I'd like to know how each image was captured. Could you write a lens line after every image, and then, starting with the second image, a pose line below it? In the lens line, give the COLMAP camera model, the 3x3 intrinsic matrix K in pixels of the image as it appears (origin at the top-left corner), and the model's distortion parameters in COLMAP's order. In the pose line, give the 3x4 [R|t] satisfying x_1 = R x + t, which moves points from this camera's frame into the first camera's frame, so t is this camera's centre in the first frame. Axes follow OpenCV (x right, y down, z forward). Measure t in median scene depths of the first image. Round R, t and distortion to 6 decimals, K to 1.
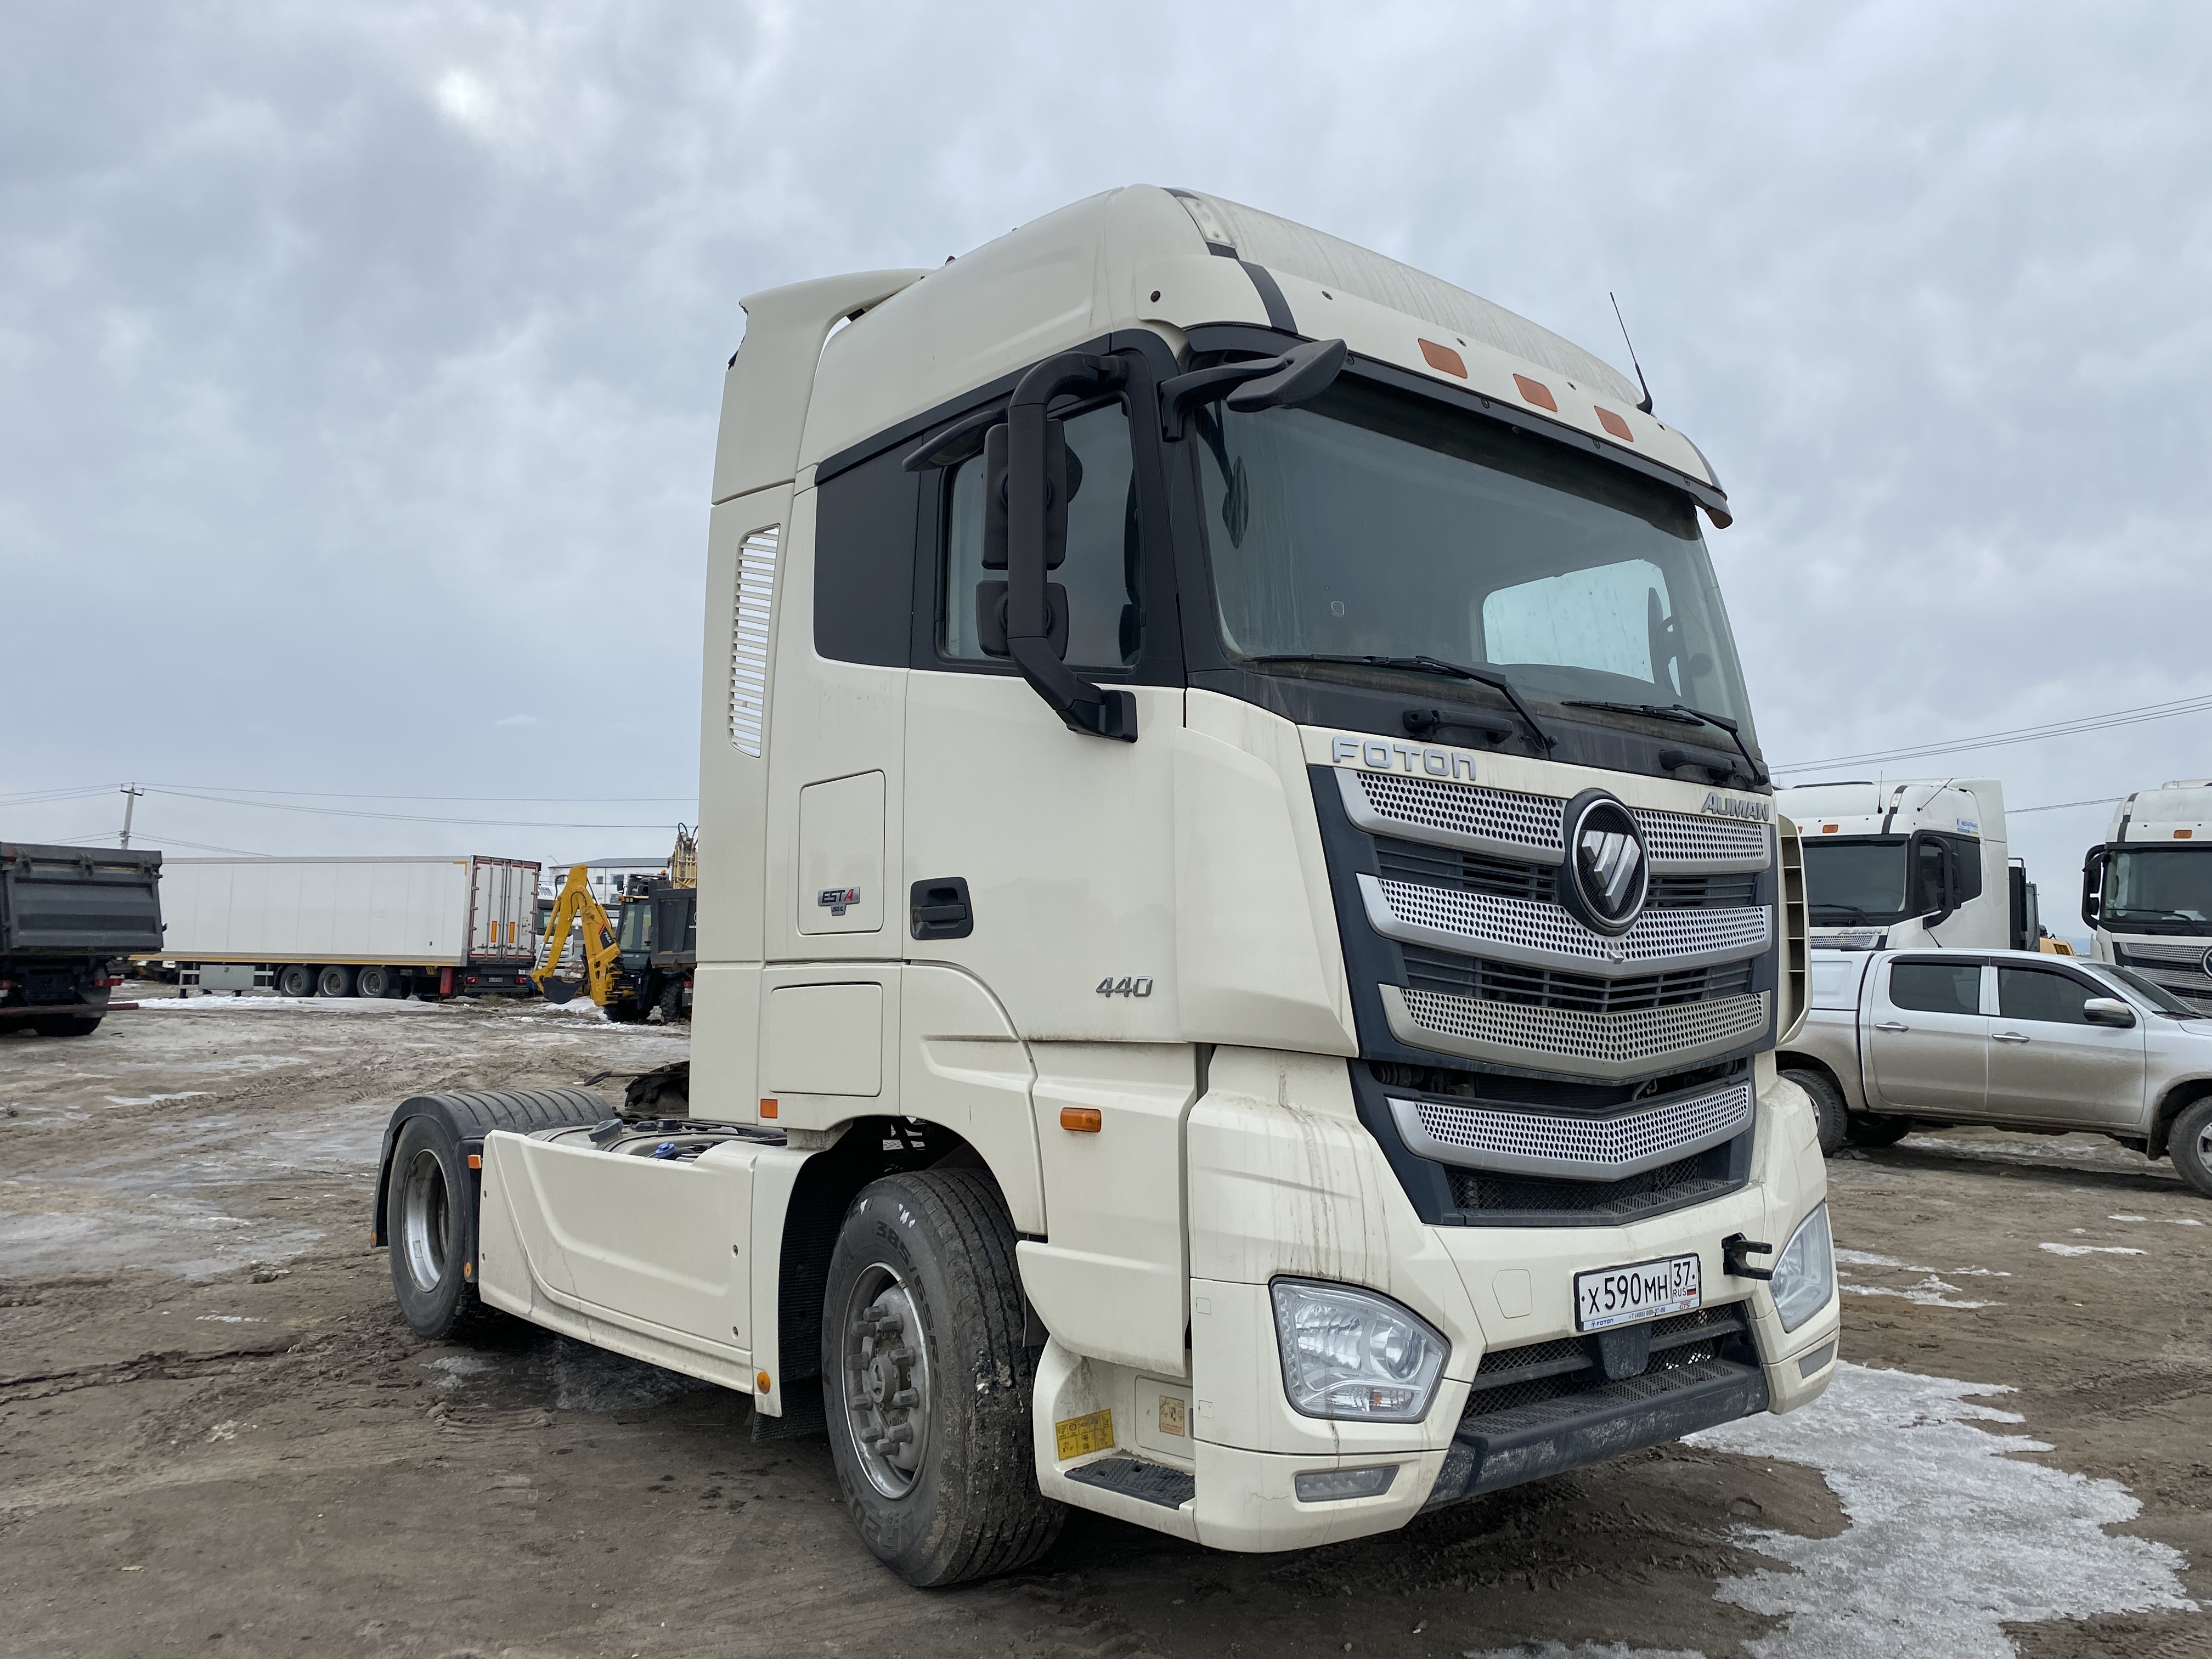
lens RADIAL K [[1658.8, 0, 1123.1], [0, 1658.8, 827.9], [0, 0, 1]] dist [0.107495, -0.145197]
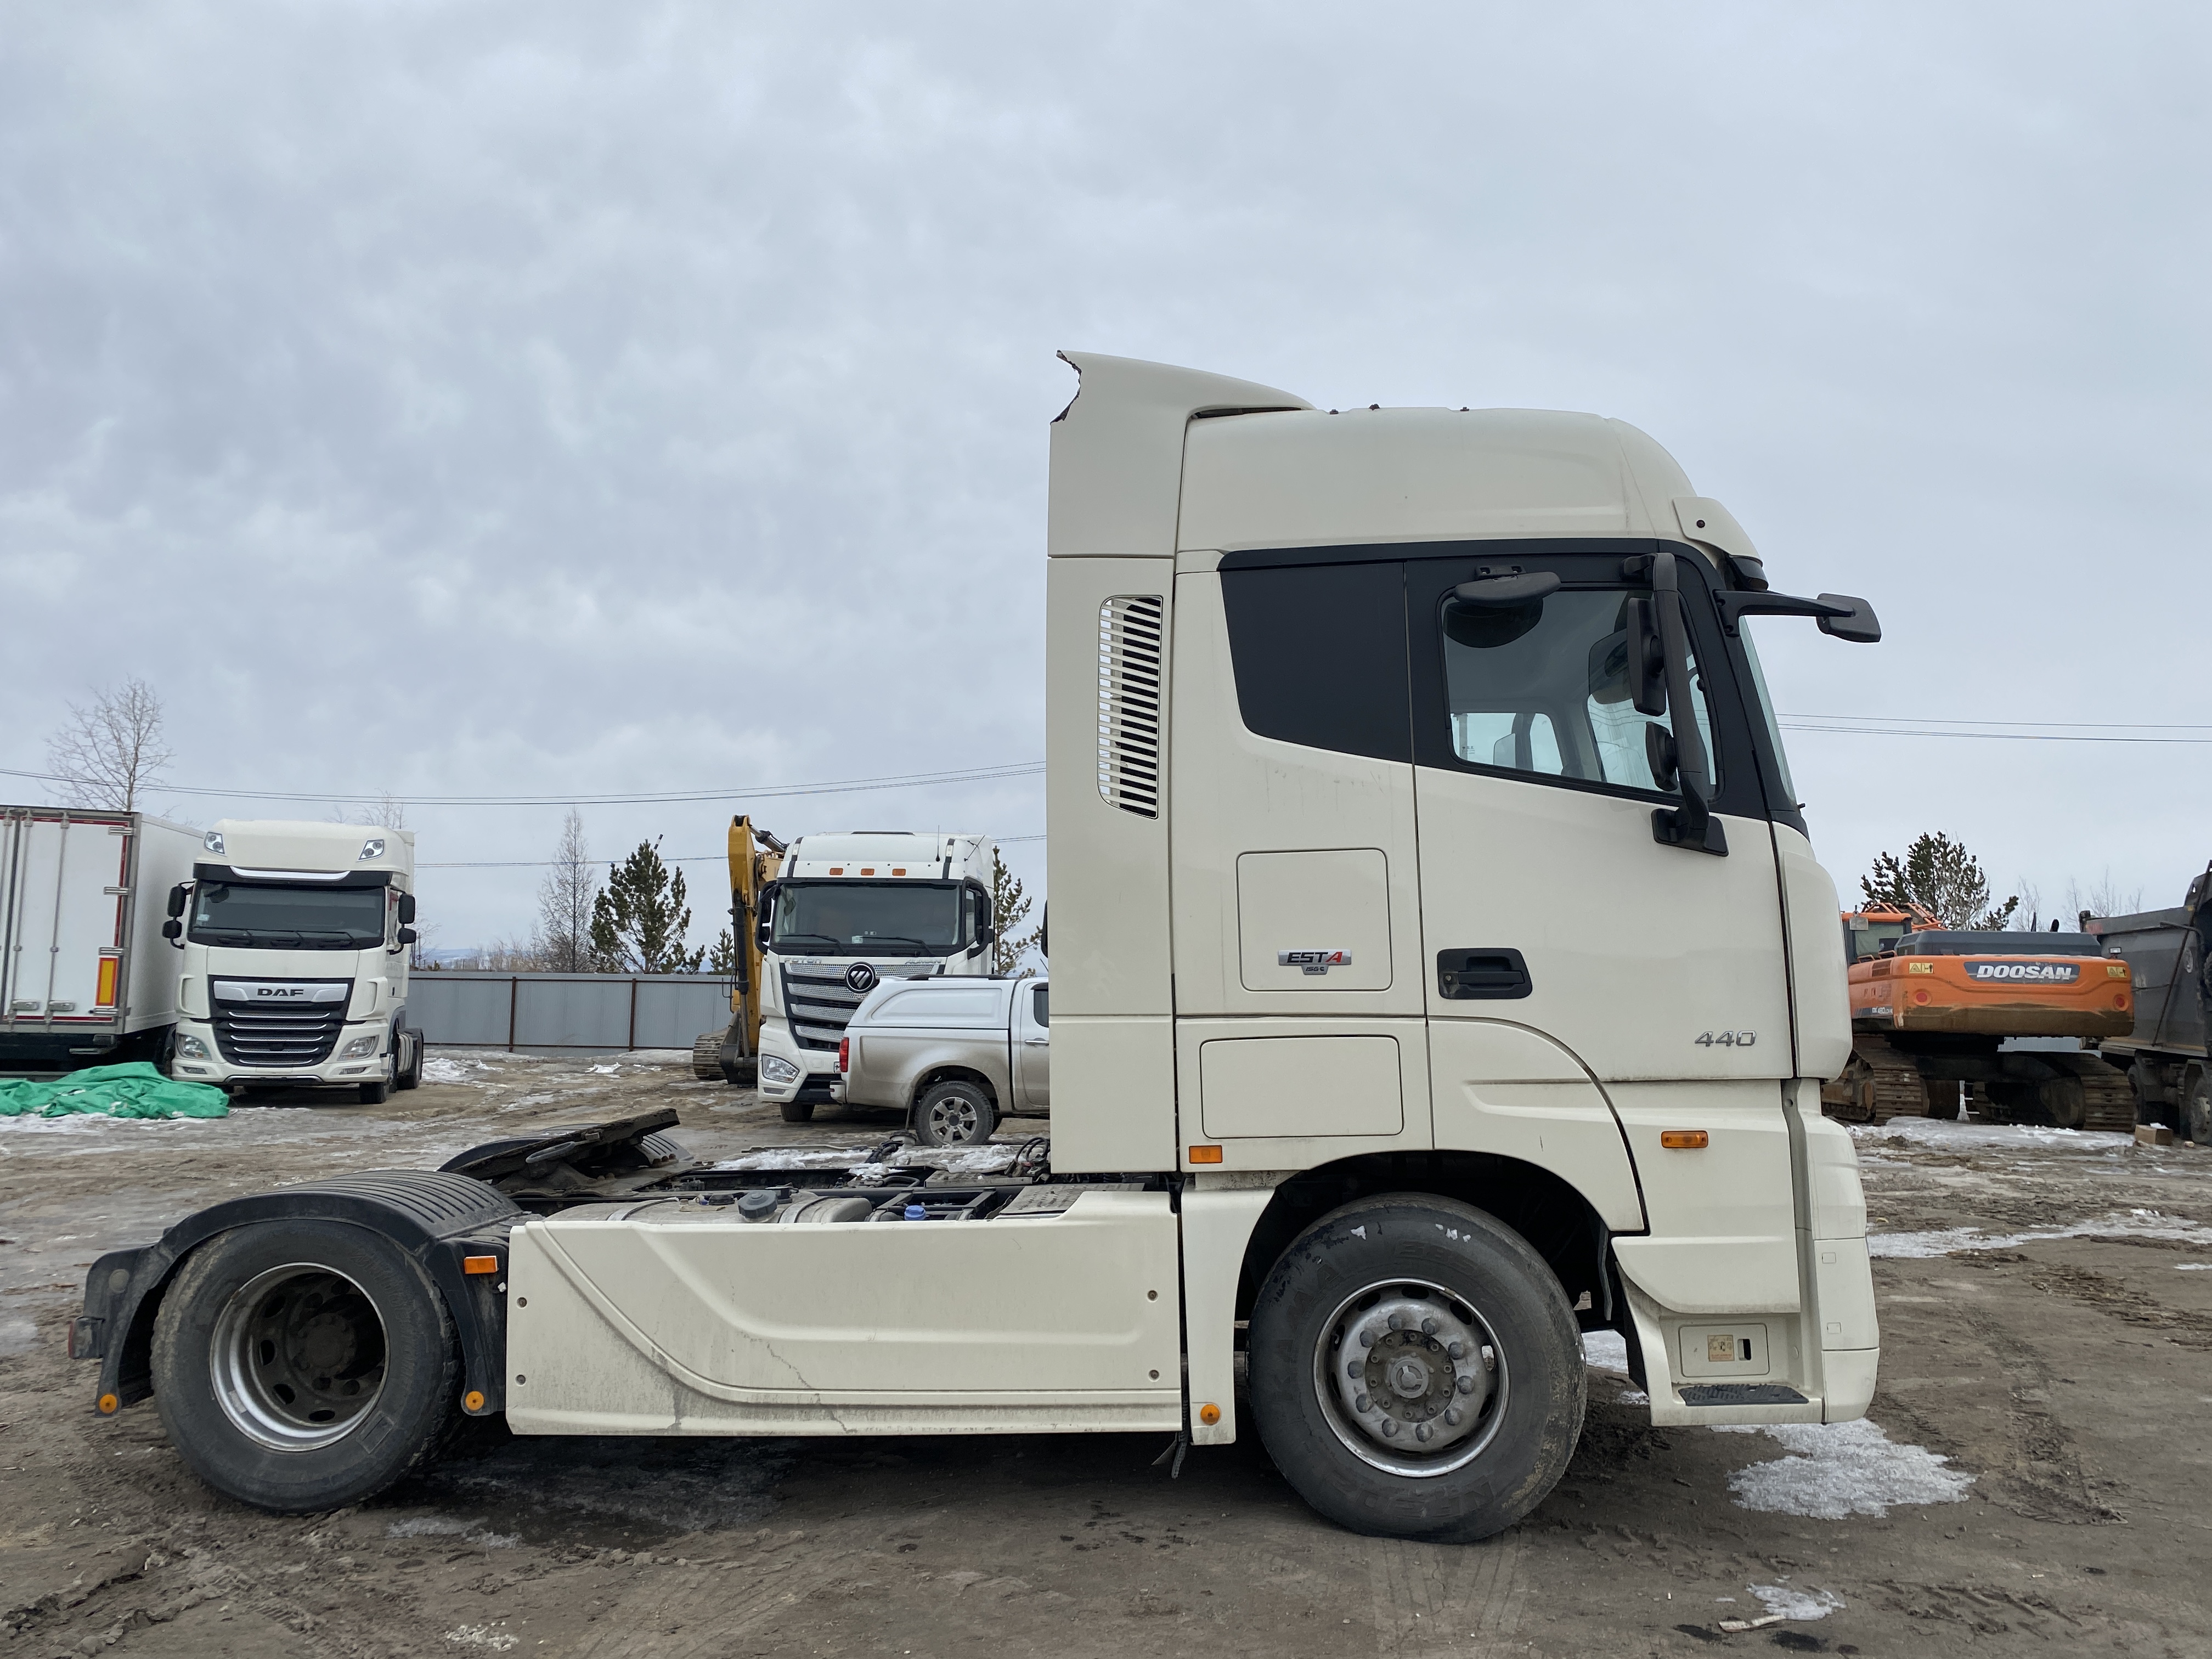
lens RADIAL K [[1671.3, 0, 1106.0], [0, 1671.3, 829.5], [0, 0, 1]] dist [0.017740, -0.001029]
pose [[0.696716, 0.066781, 0.714231, -1.237329], [-0.061873, 0.997541, -0.032915, 0.001663], [-0.714673, -0.021259, 0.699135, 0.378656]]
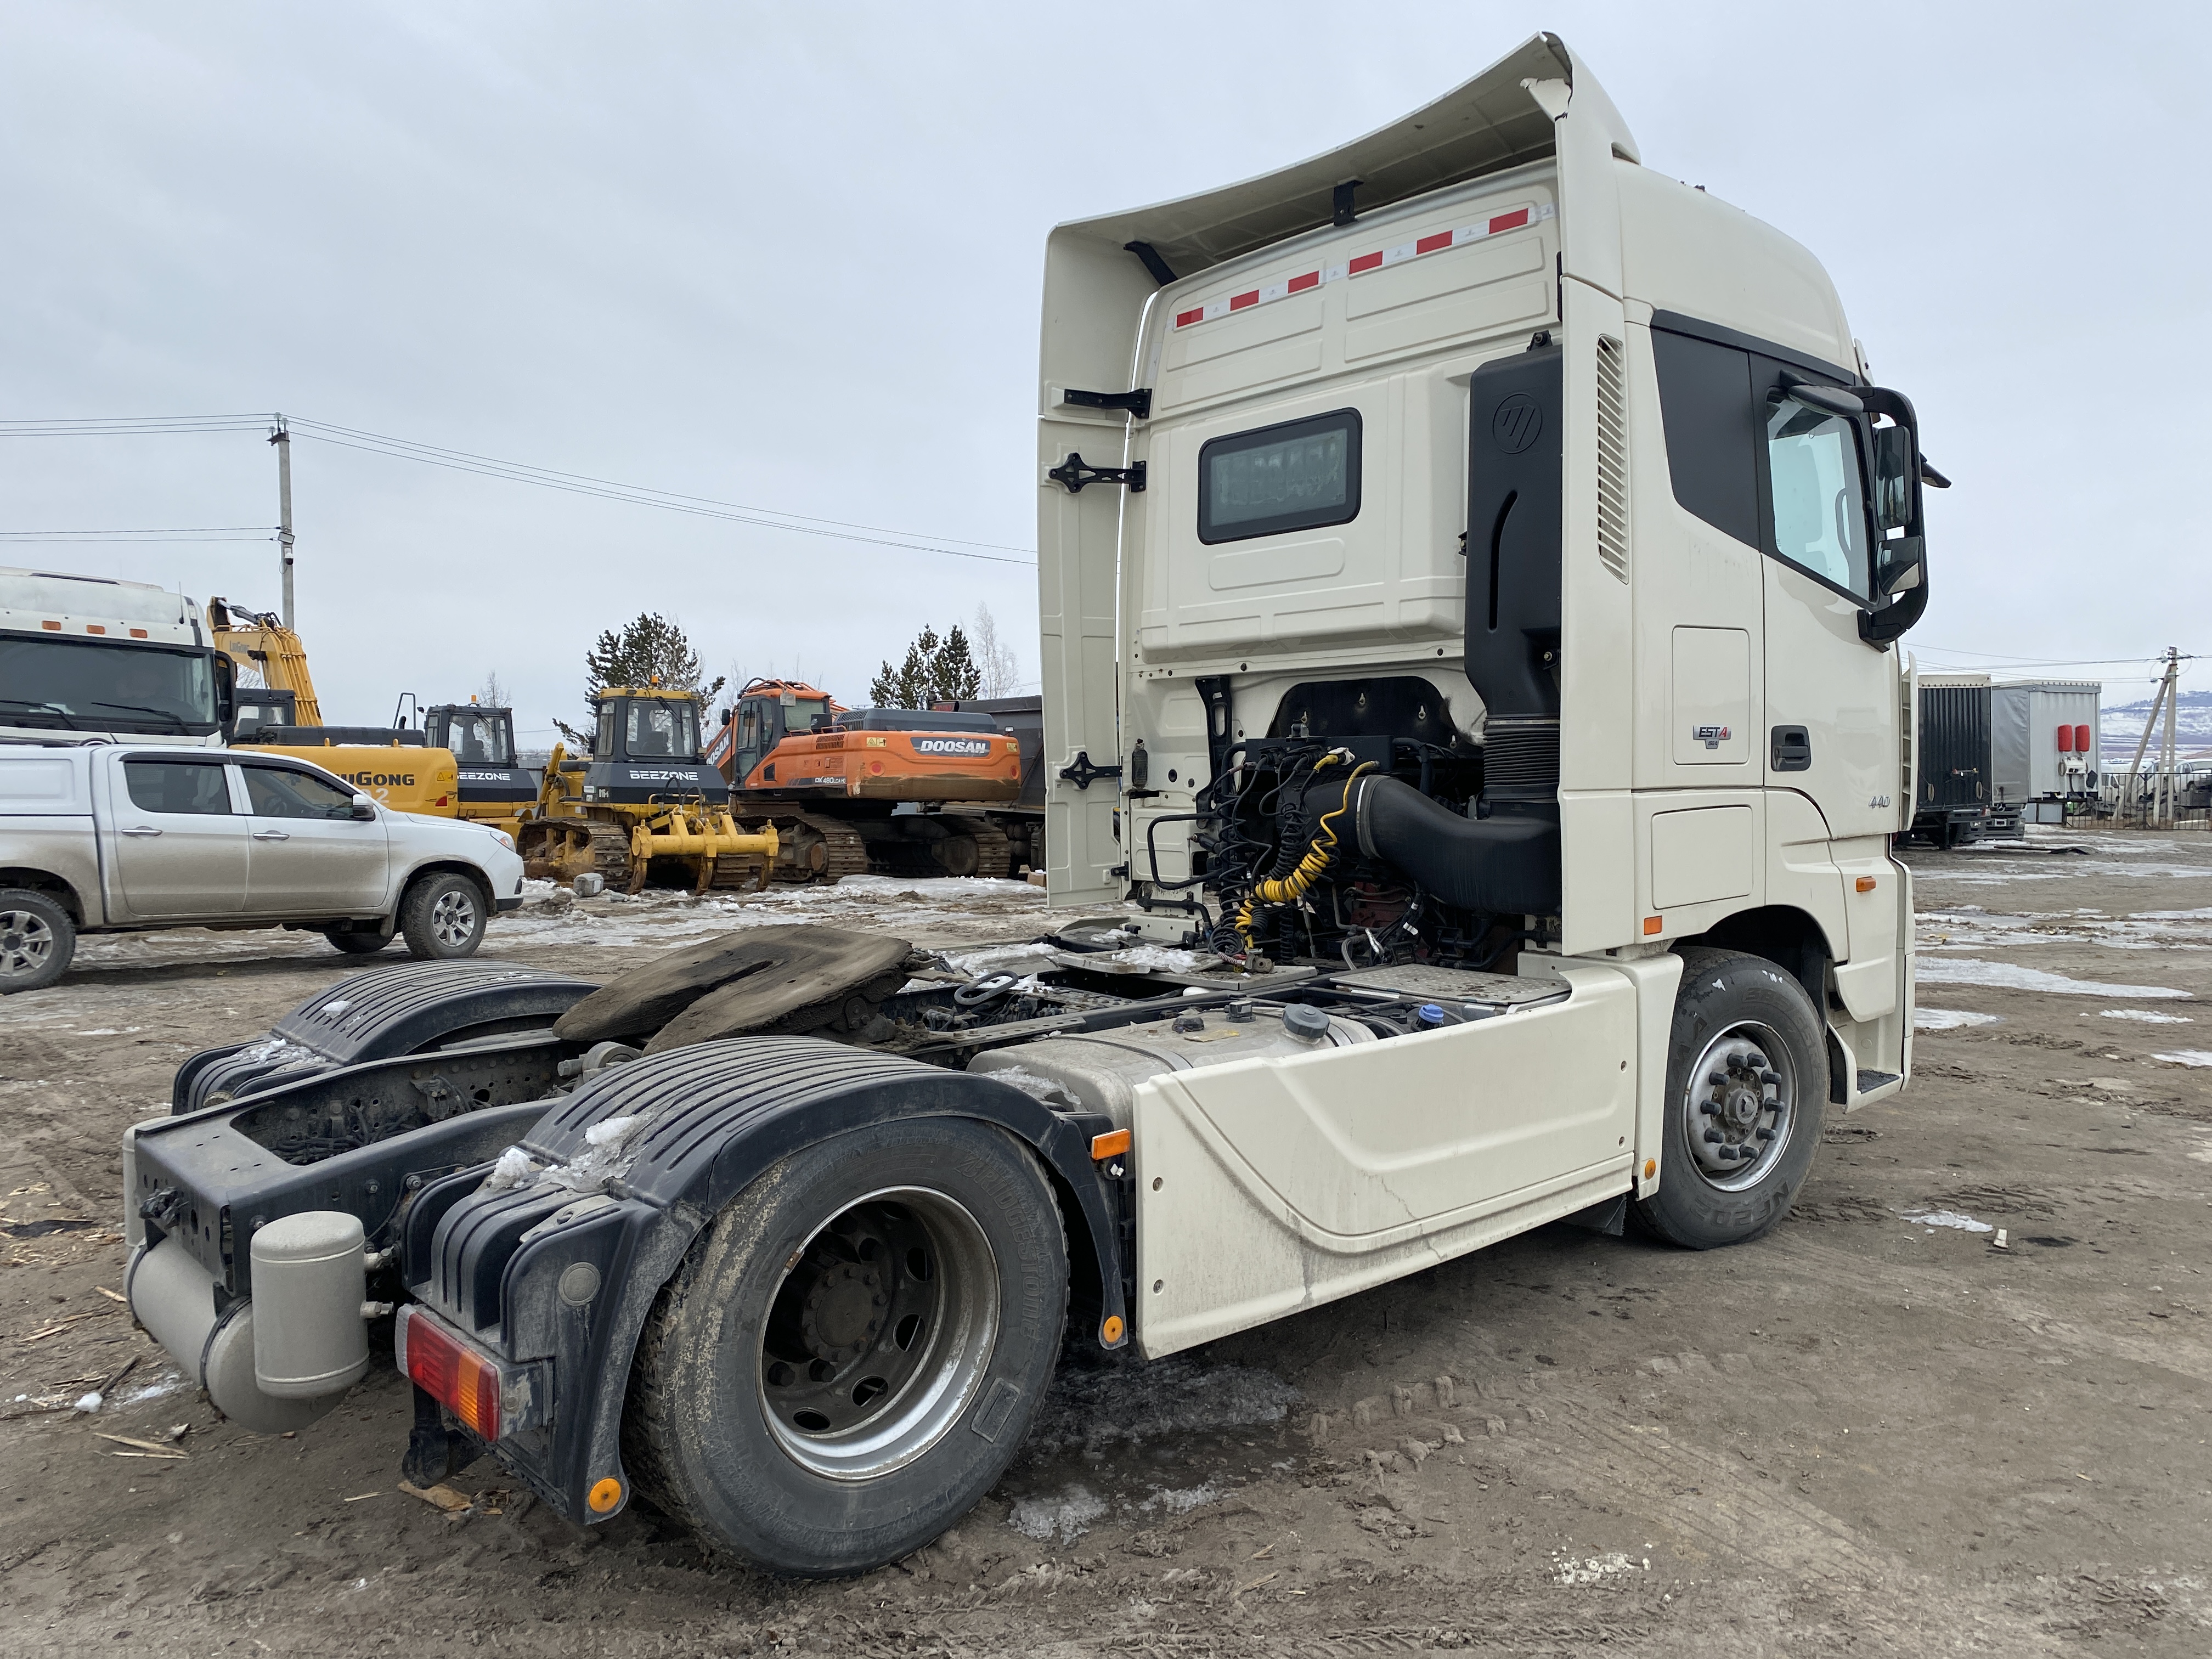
lens RADIAL K [[1658.8, 0, 1123.1], [0, 1658.8, 827.9], [0, 0, 1]] dist [0.107495, -0.145197]
pose [[-0.027848, -0.040938, 0.998774, -1.541892], [-0.088671, 0.995323, 0.038324, 0.114803], [-0.995672, -0.087495, -0.031348, 1.670621]]
